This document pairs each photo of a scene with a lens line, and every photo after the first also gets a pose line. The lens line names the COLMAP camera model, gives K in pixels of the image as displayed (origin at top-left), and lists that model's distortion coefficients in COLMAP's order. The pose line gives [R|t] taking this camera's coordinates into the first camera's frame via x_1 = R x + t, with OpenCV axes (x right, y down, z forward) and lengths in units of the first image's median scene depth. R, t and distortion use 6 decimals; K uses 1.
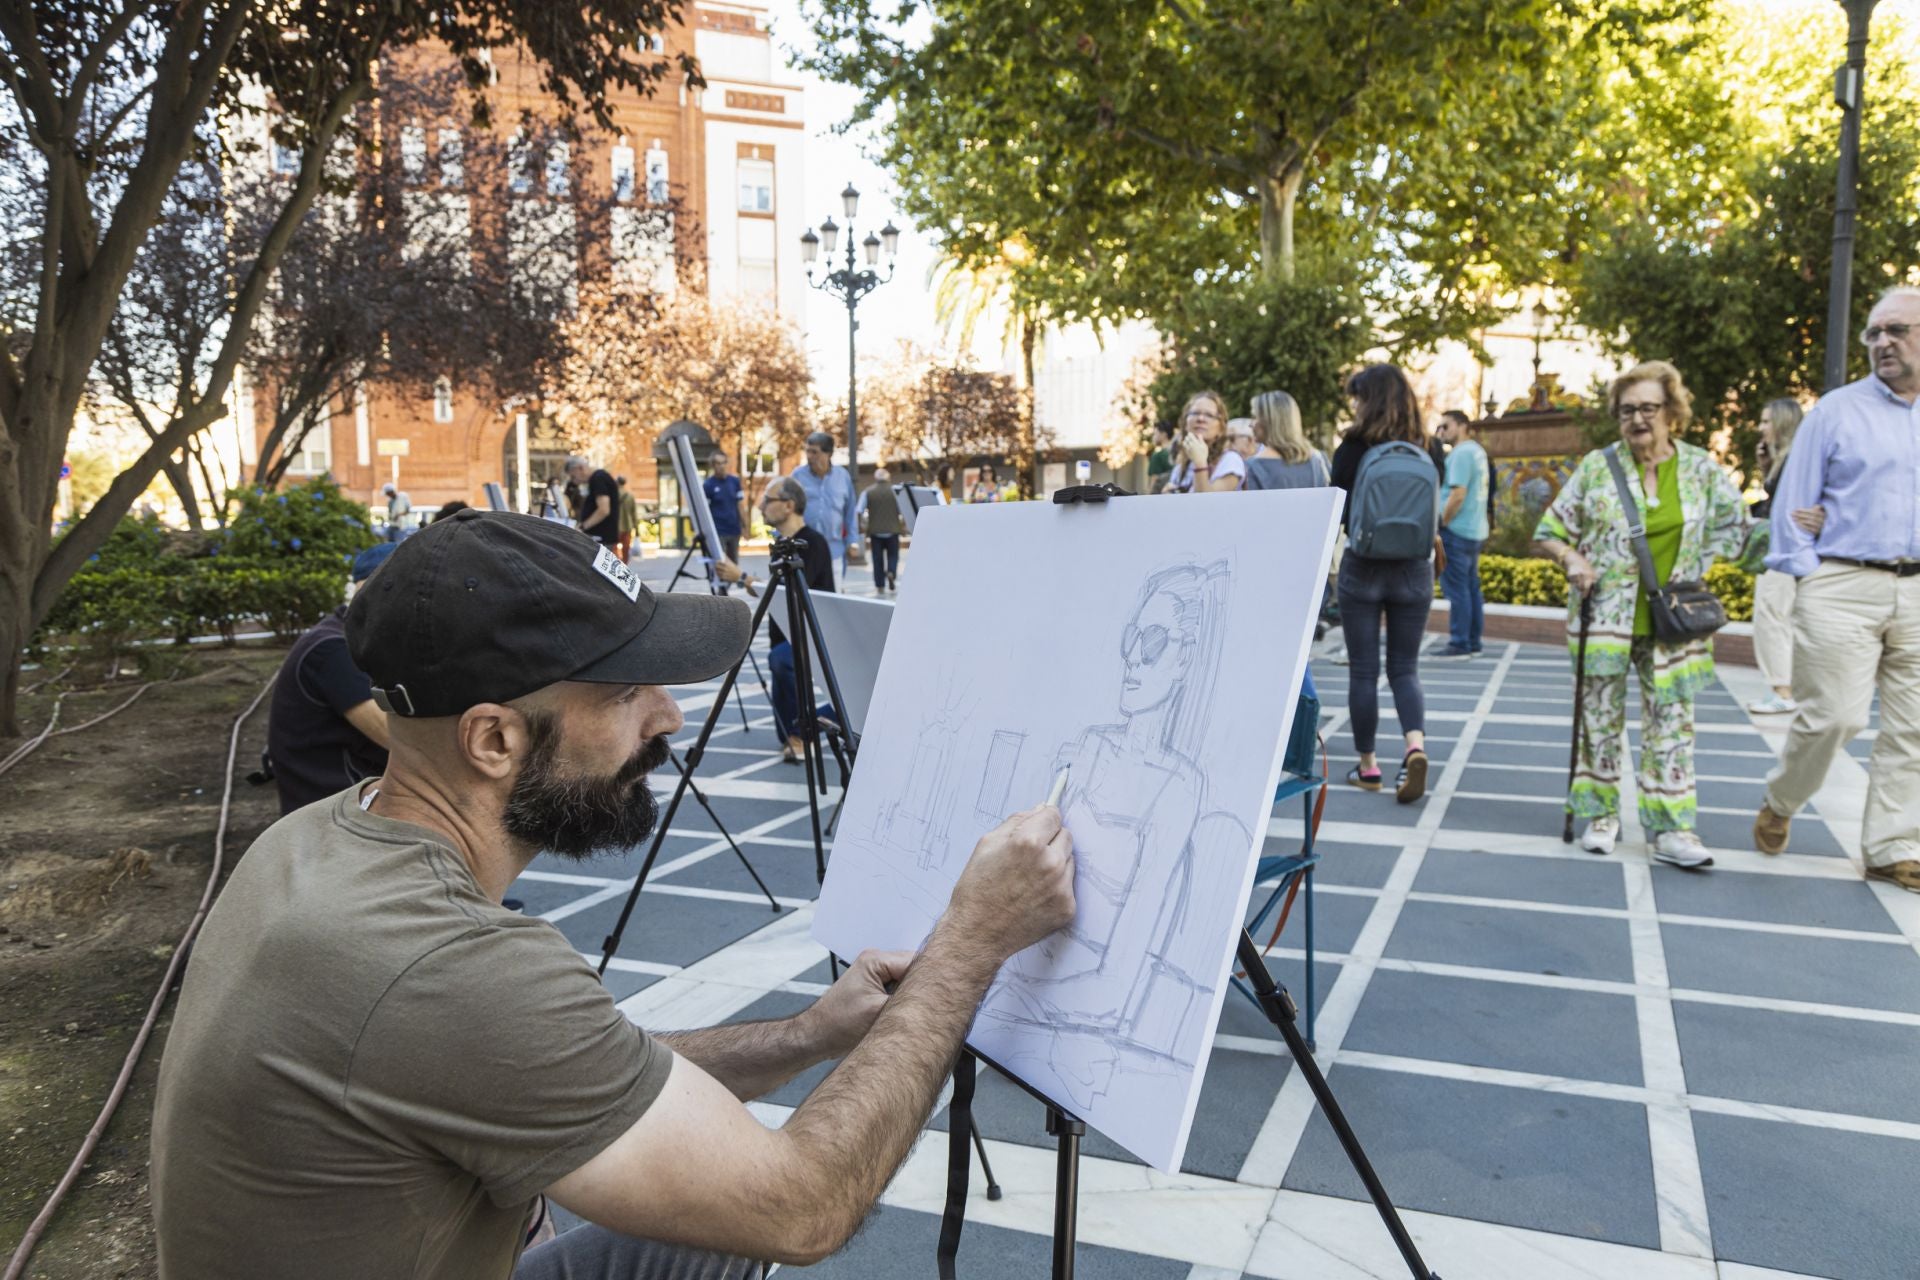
lens RADIAL K [[1500.1, 0, 960.0], [0, 1500.1, 640.0], [0, 0, 1]] dist [-0.001289, -0.001925]
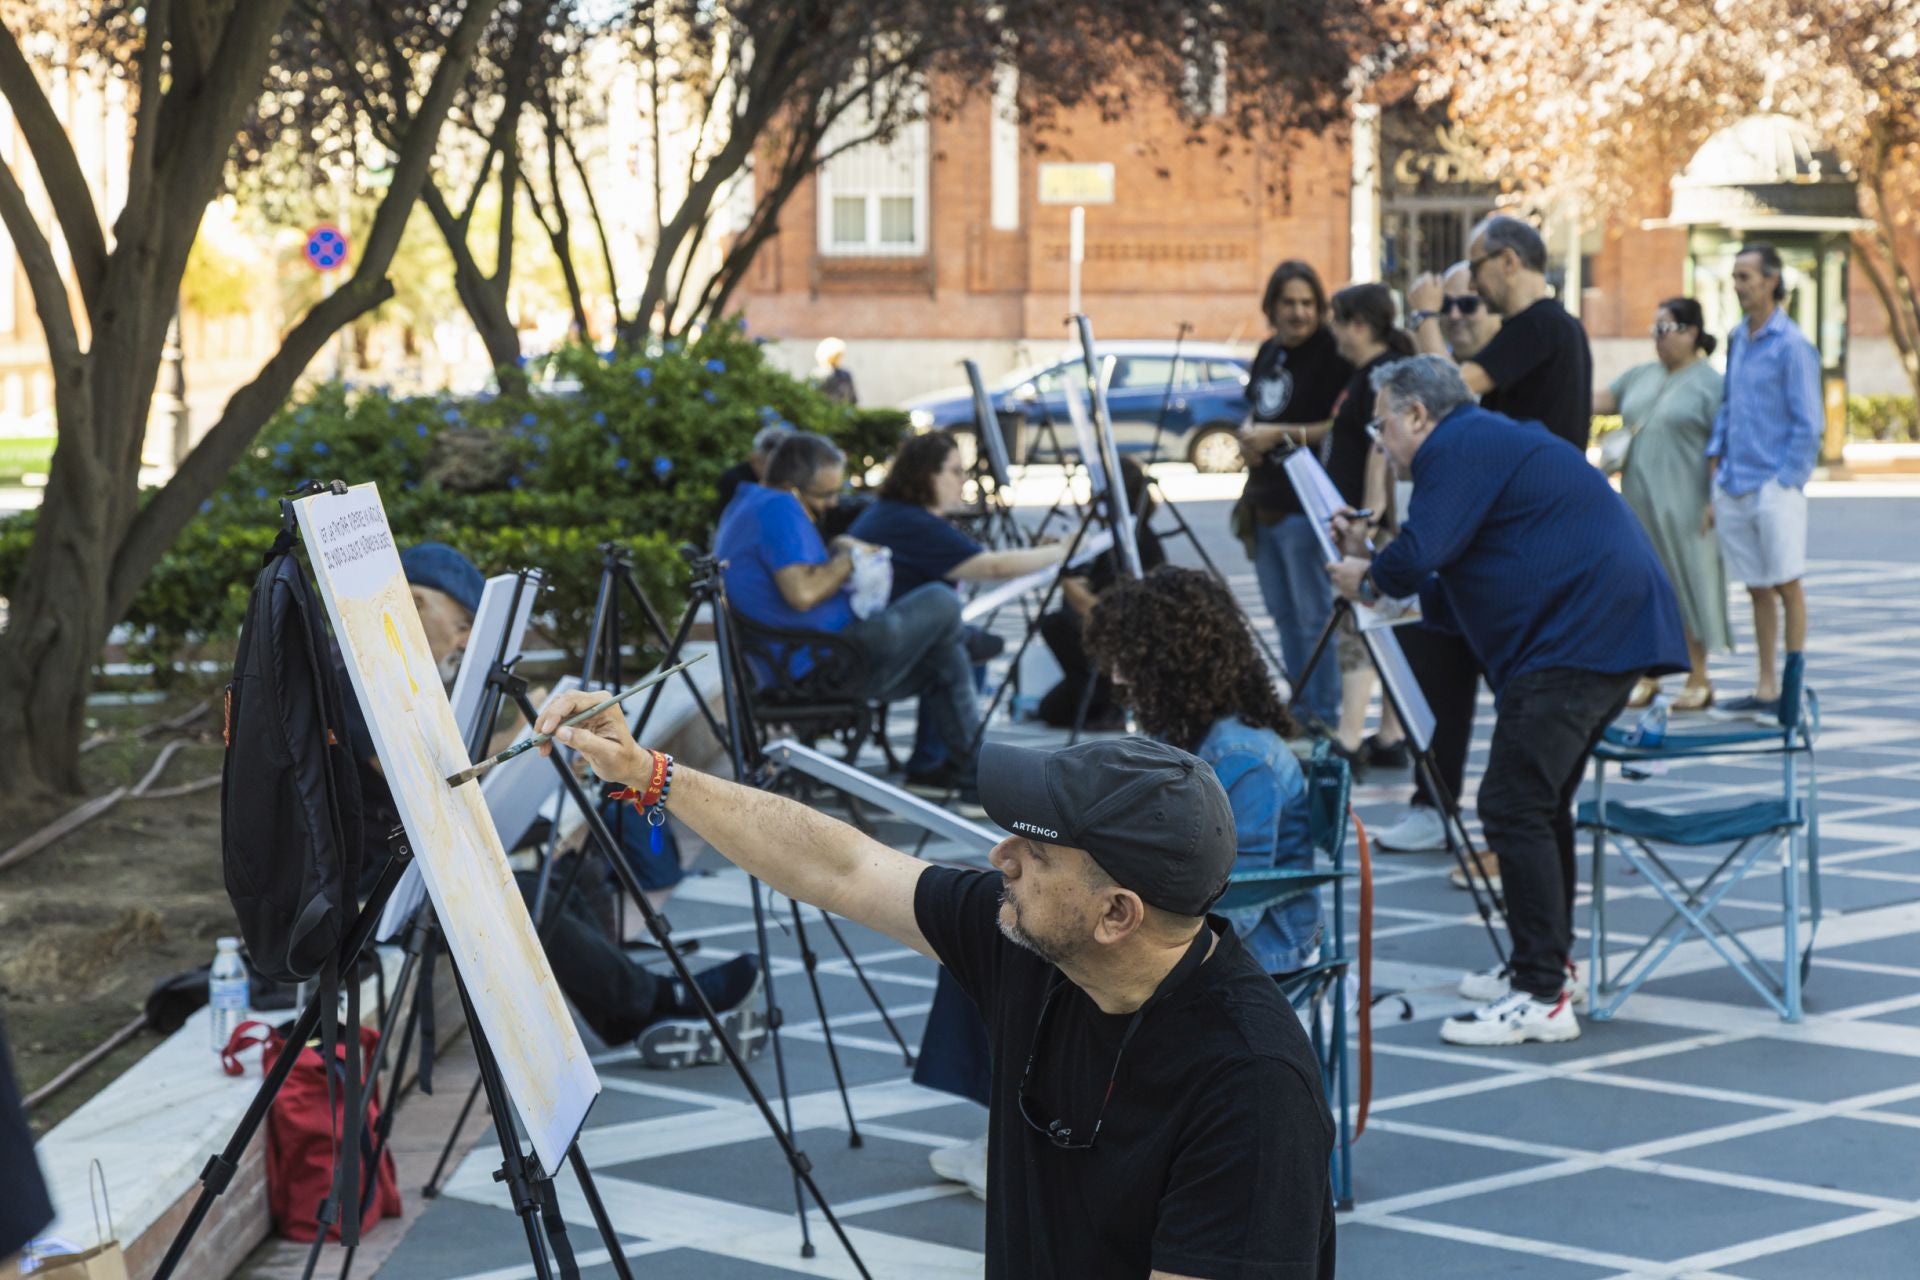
lens RADIAL K [[4472.0, 0, 960.0], [0, 4472.0, 640.0], [0, 0, 1]] dist [-0.043625, 0.028544]
pose [[0.918556, 0.031738, -0.394014, 0.165448], [-0.038042, 0.999243, -0.008198, -0.000626], [0.393456, 0.022519, 0.919068, -0.217151]]
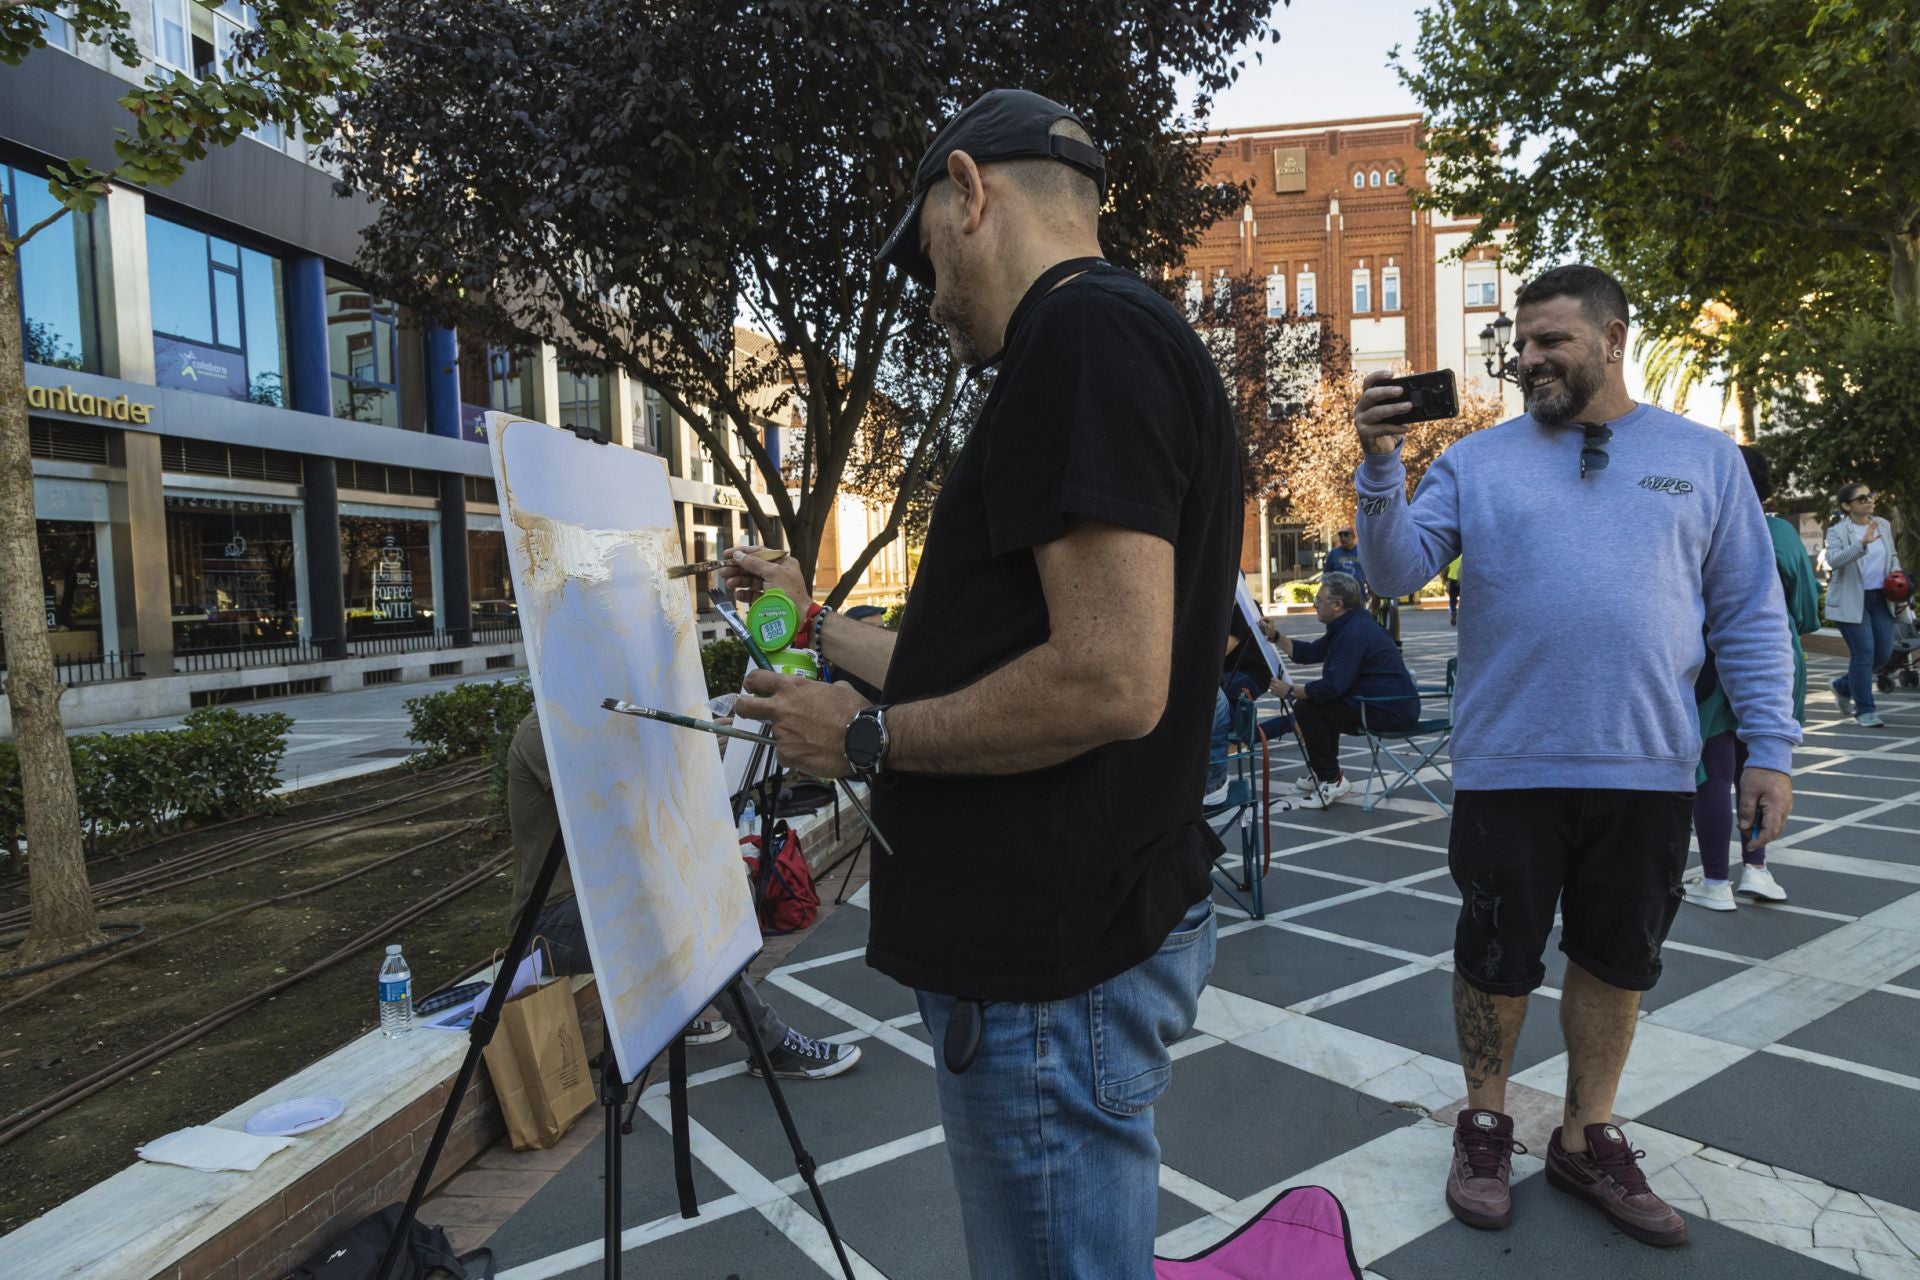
lens RADIAL K [[1248.3, 0, 956.3], [0, 1248.3, 686.1], [0, 0, 1]] dist [0.001332, -0.000674]
pose [[0.847959, 0.017594, -0.529770, 0.114811], [-0.014950, 0.999845, 0.009276, 0.001692], [0.529851, 0.000055, 0.848091, -0.058881]]
